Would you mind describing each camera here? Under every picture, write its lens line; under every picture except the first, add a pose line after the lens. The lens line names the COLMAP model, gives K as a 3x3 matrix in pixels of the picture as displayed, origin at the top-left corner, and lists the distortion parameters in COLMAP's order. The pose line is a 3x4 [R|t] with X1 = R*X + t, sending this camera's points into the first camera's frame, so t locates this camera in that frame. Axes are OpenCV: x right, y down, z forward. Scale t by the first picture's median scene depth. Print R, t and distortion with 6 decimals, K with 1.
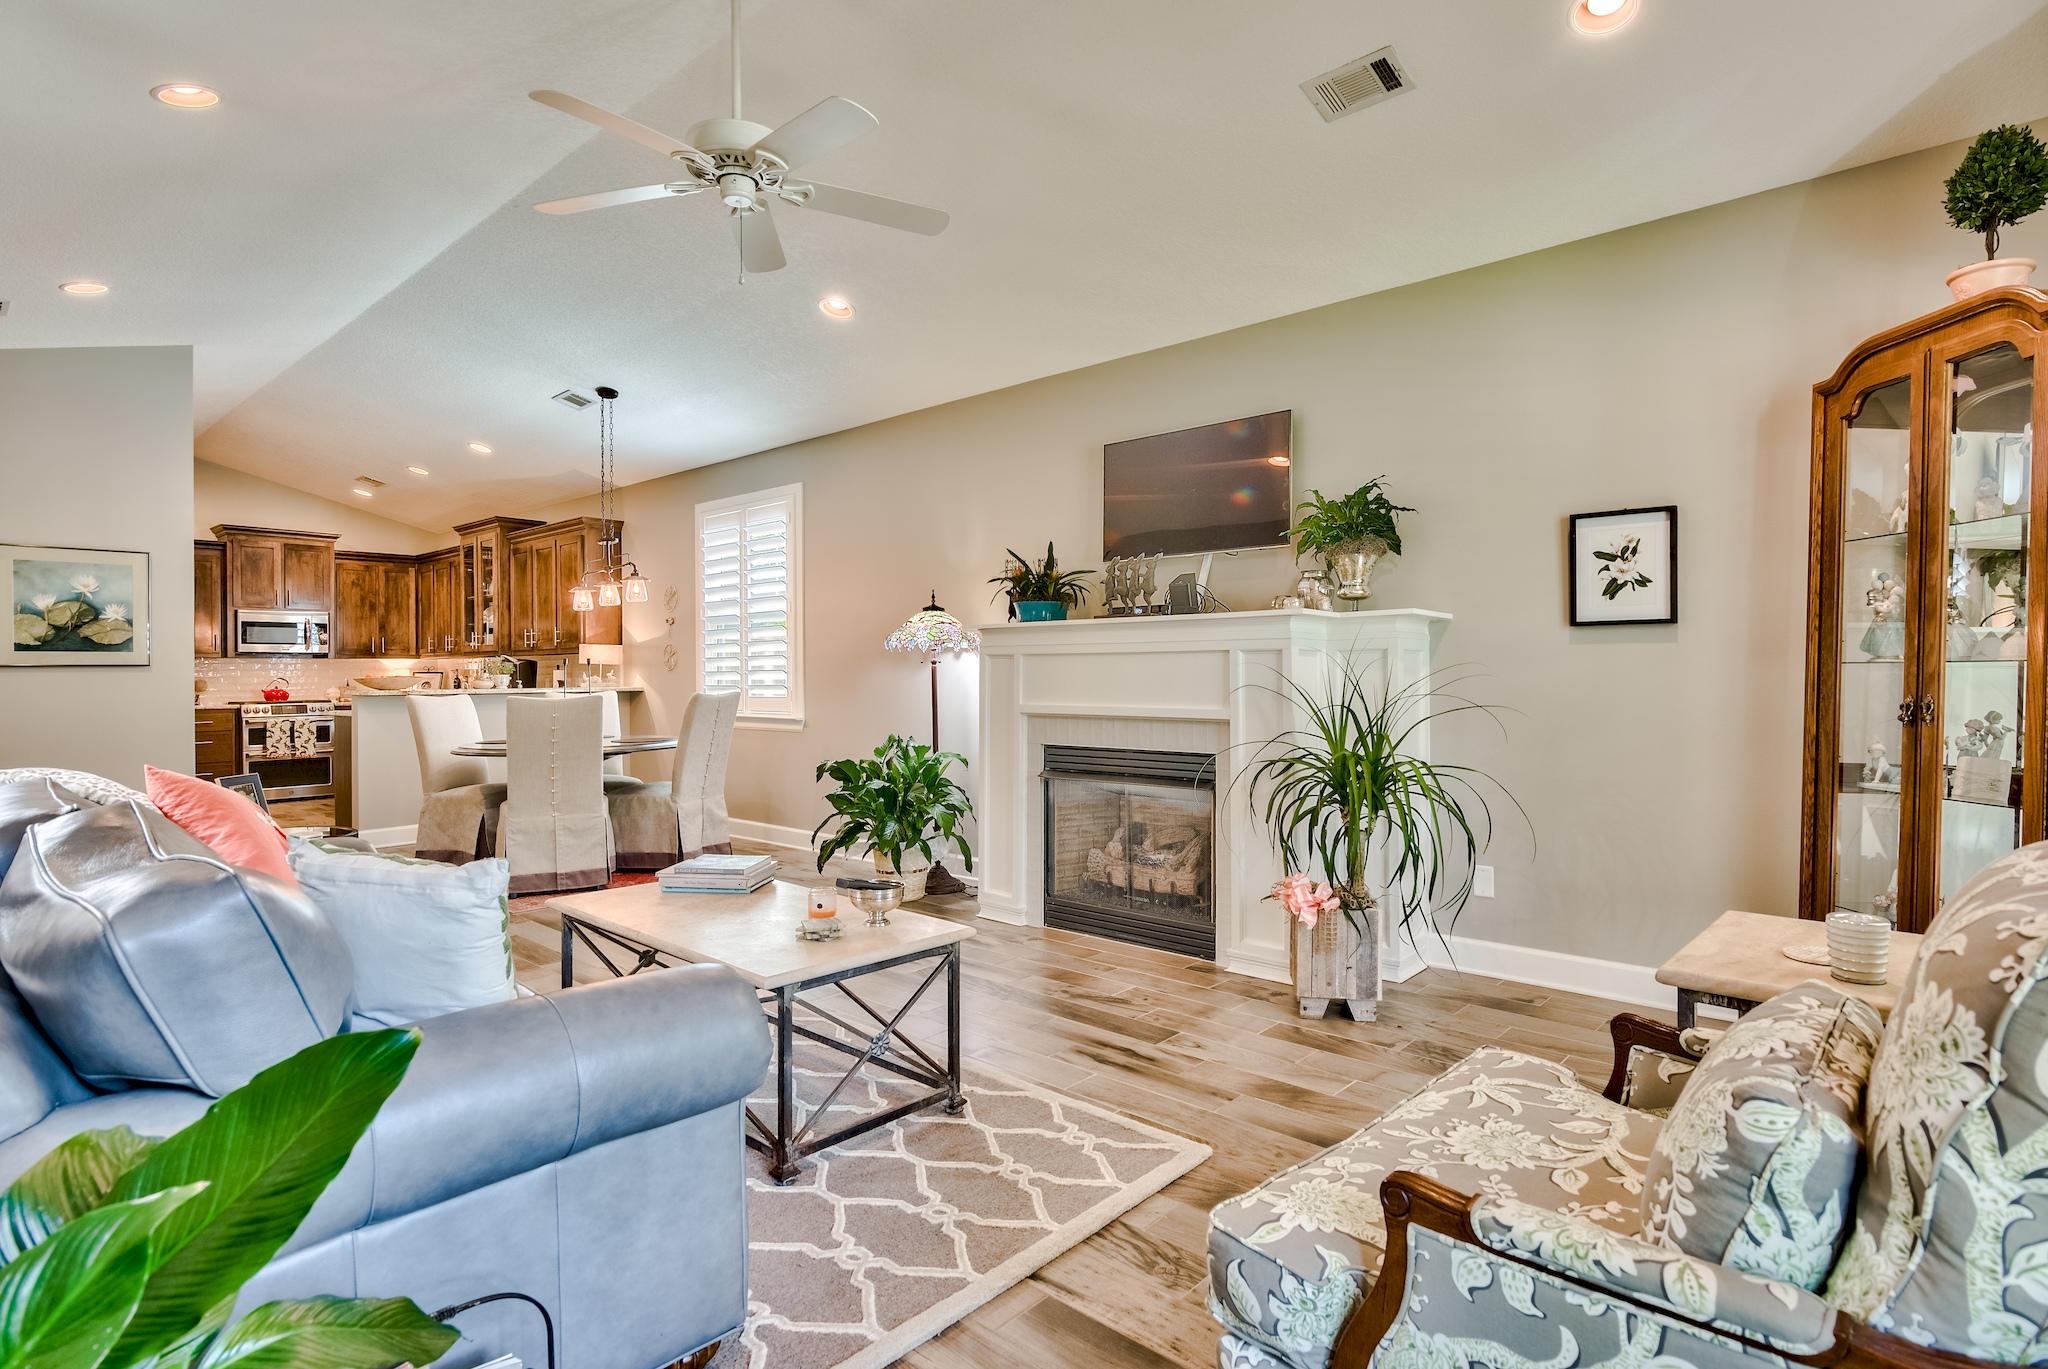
lens RADIAL K [[1019.9, 0, 1033.1], [0, 1019.9, 686.8], [0, 0, 1]] dist [-0.019345, -0.000017]
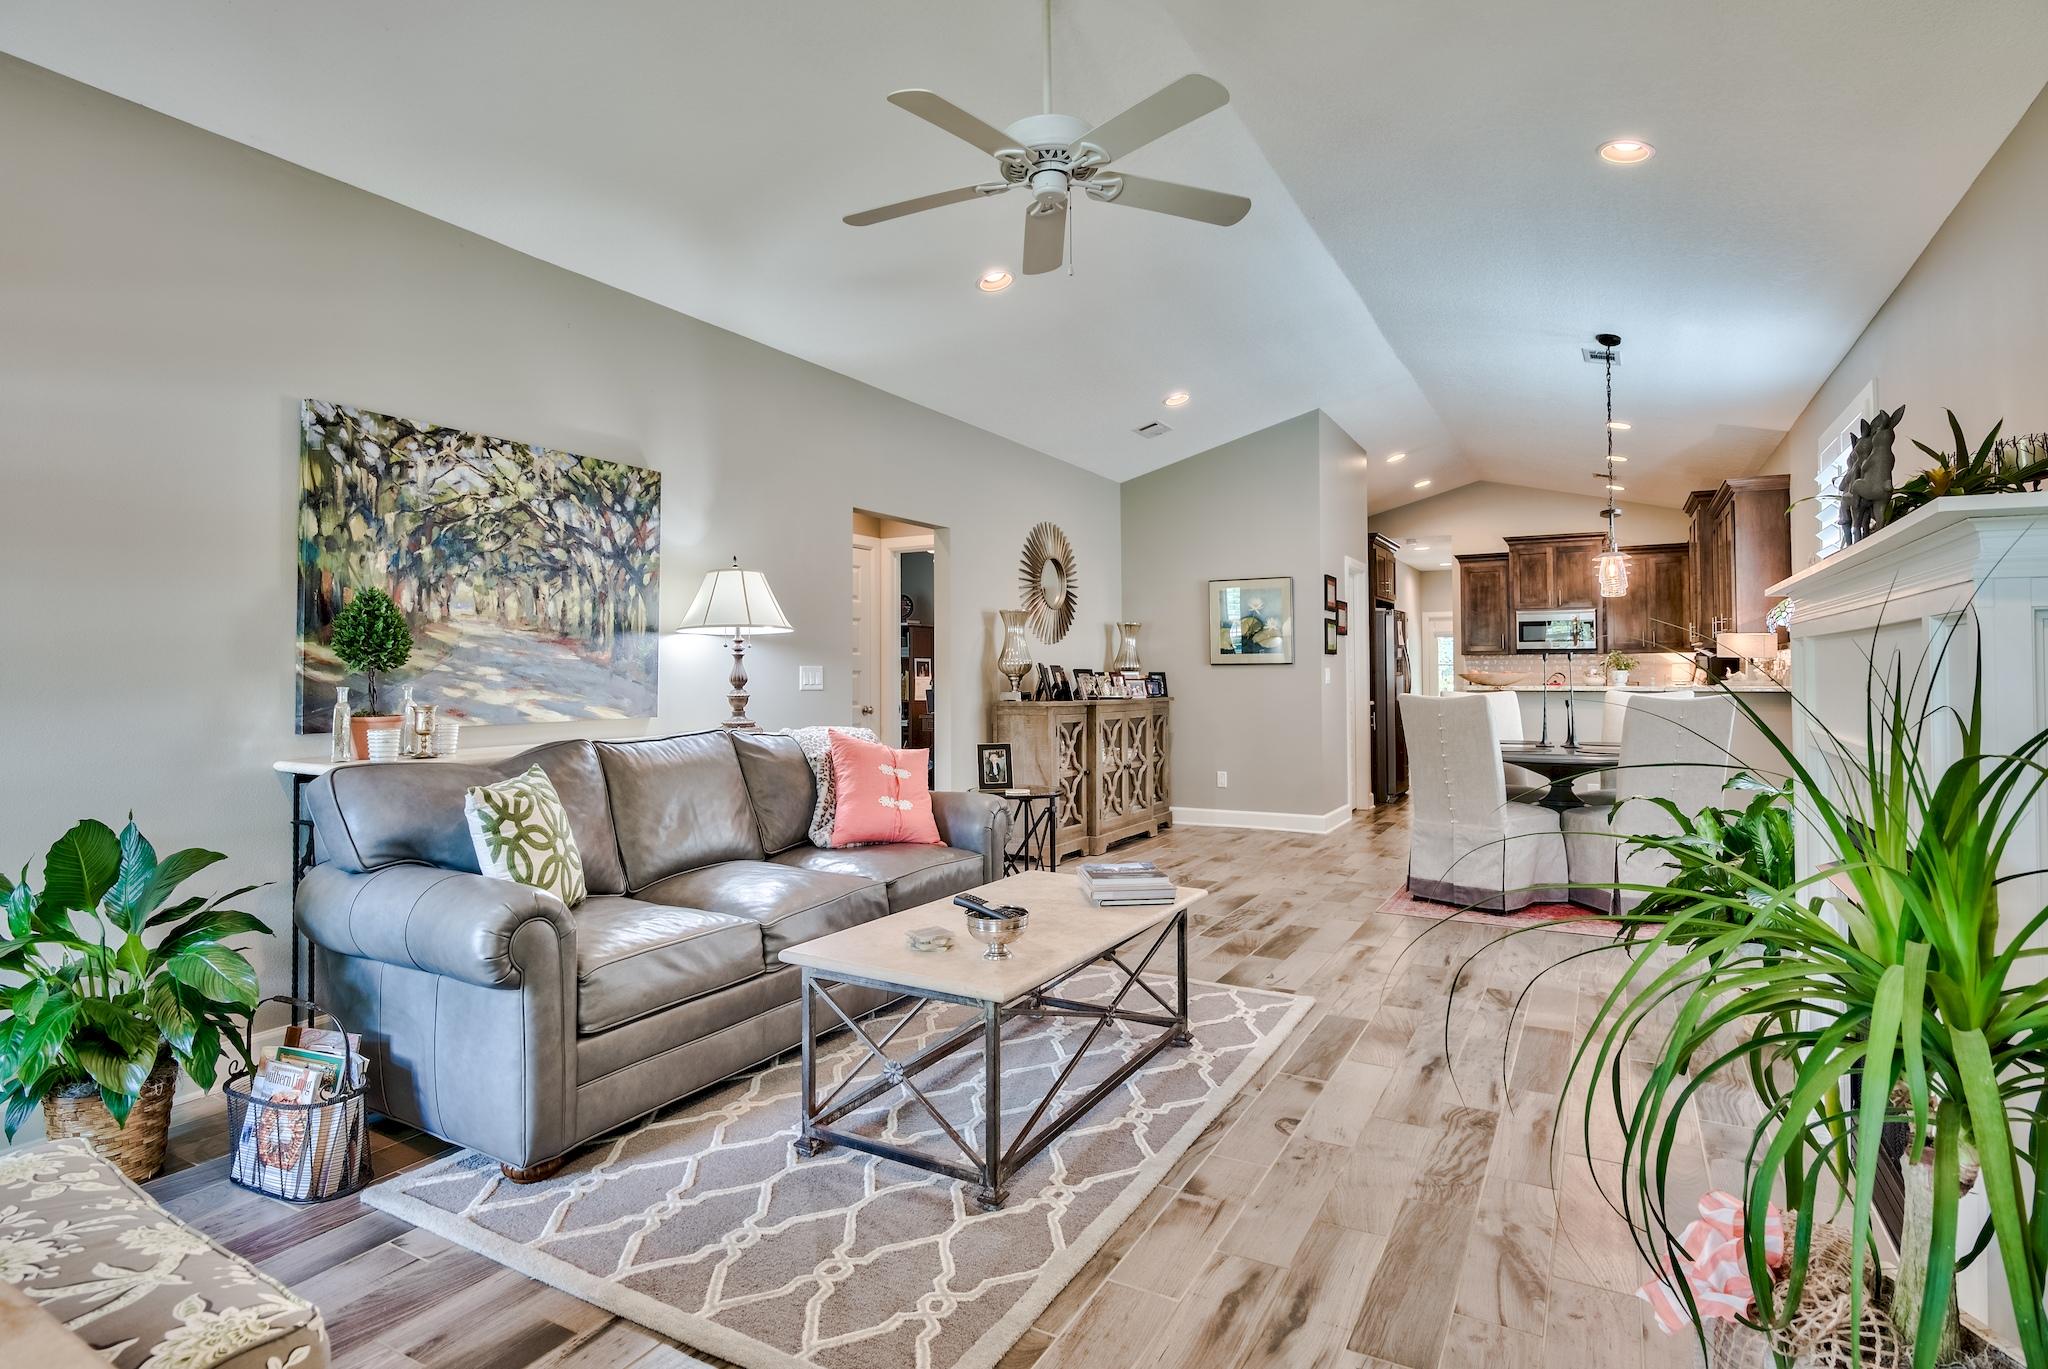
lens RADIAL K [[1040.0, 0, 1056.2], [0, 1040.0, 641.8], [0, 0, 1]] dist [-0.002060, -0.000390]
pose [[0.238711, -0.025066, -0.970767, 0.339541], [-0.010874, 0.999535, -0.028483, -0.007566], [0.971030, 0.017356, 0.238328, 0.374201]]
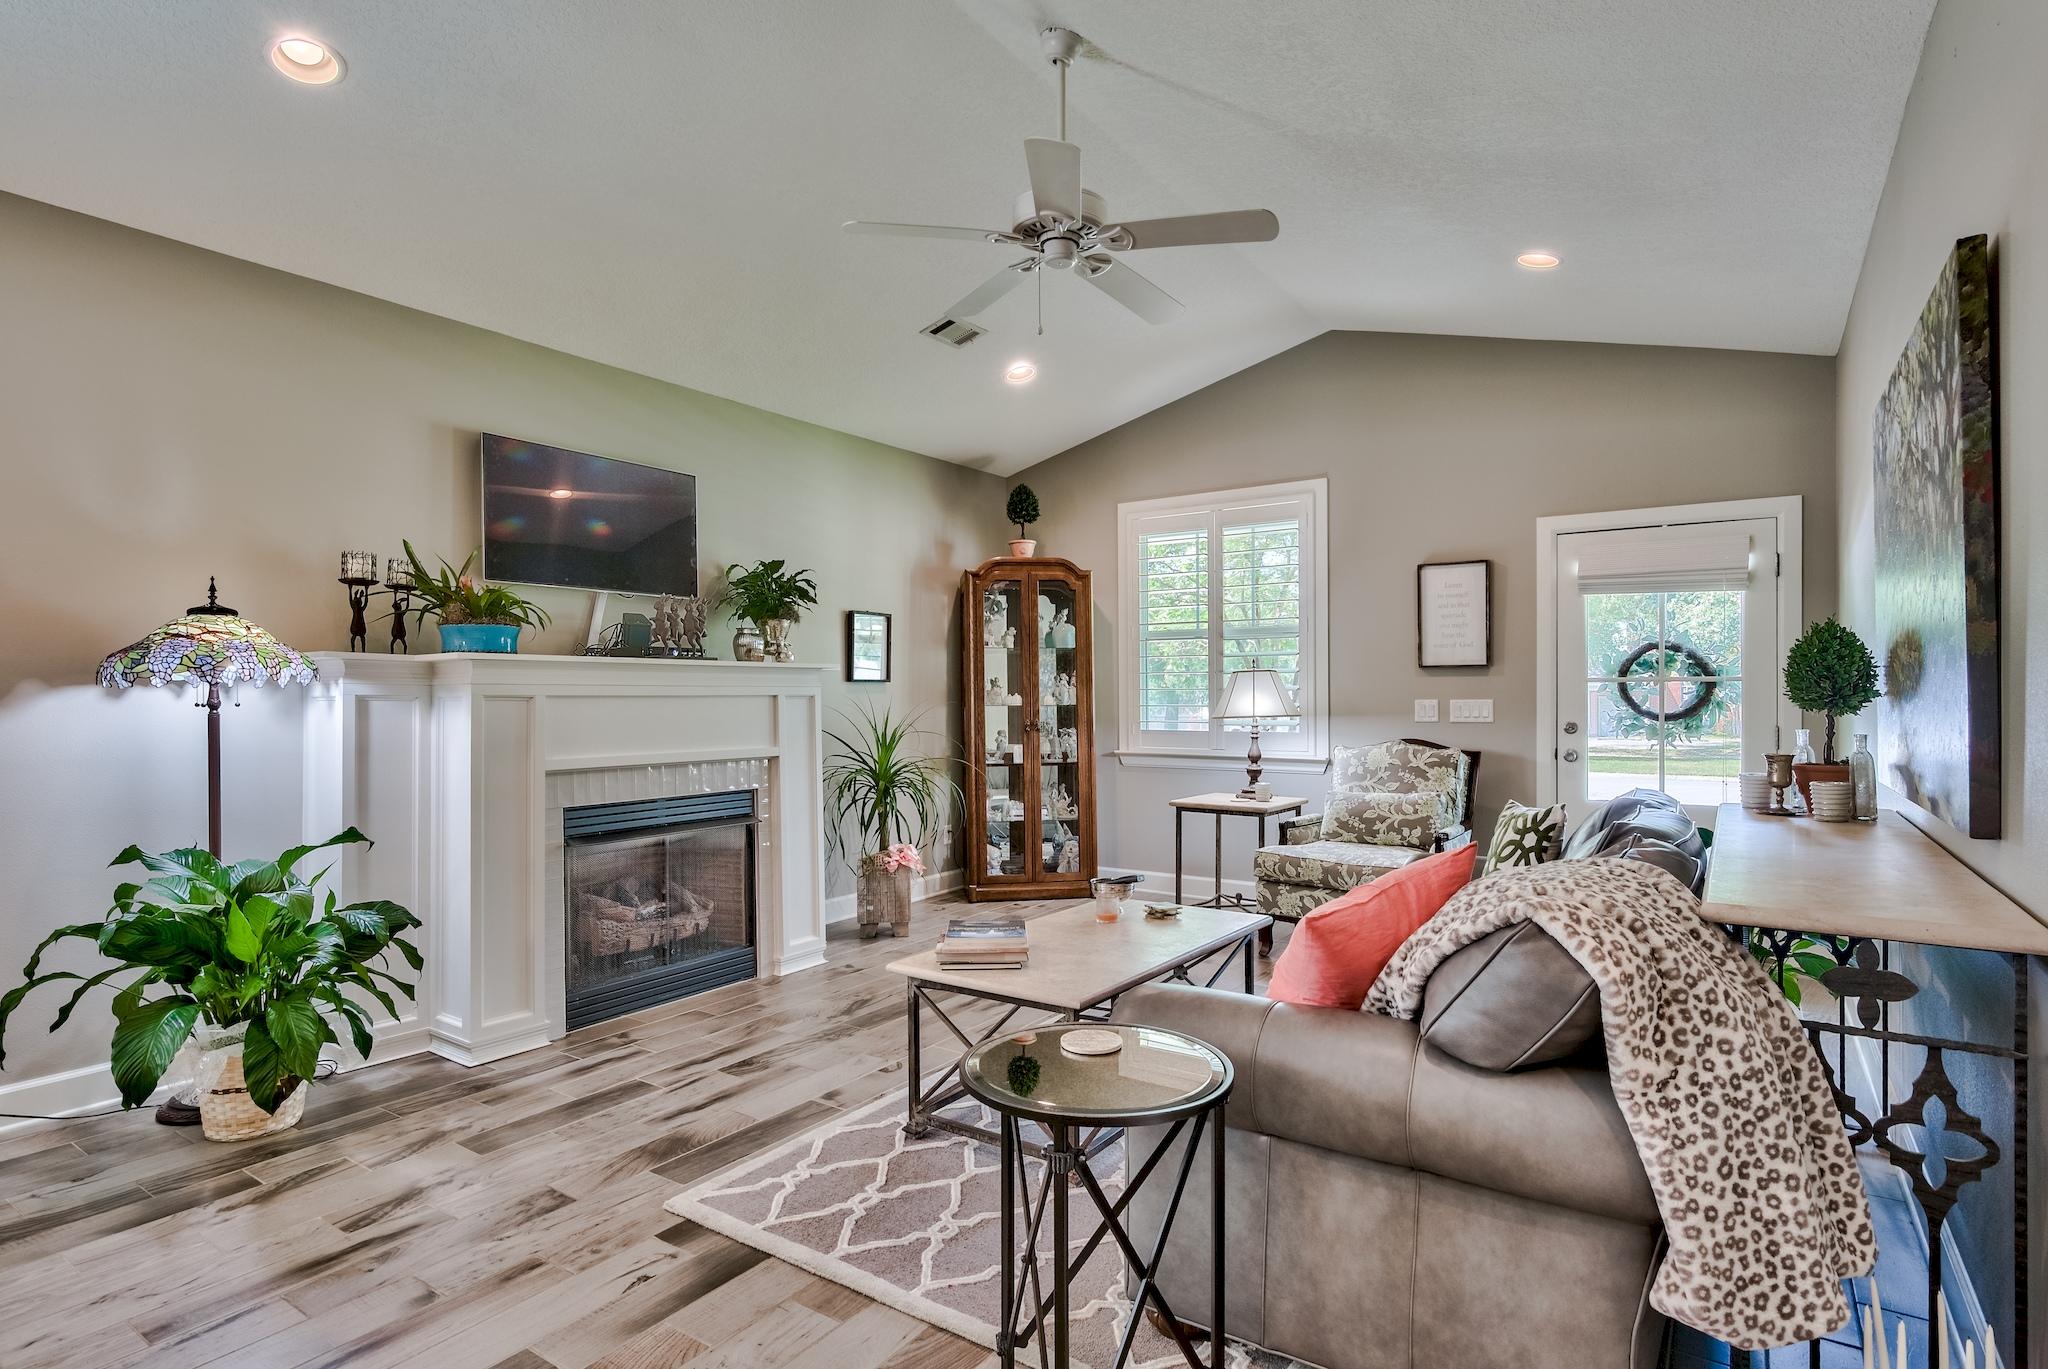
lens RADIAL K [[1046.7, 0, 1018.4], [0, 1046.7, 705.6], [0, 0, 1]] dist [0.000381, -0.000019]
pose [[-0.119686, -0.003863, 0.992804, -0.666139], [0.019919, 0.999782, 0.006292, -0.017413], [-0.992612, 0.020528, -0.119583, 0.577305]]
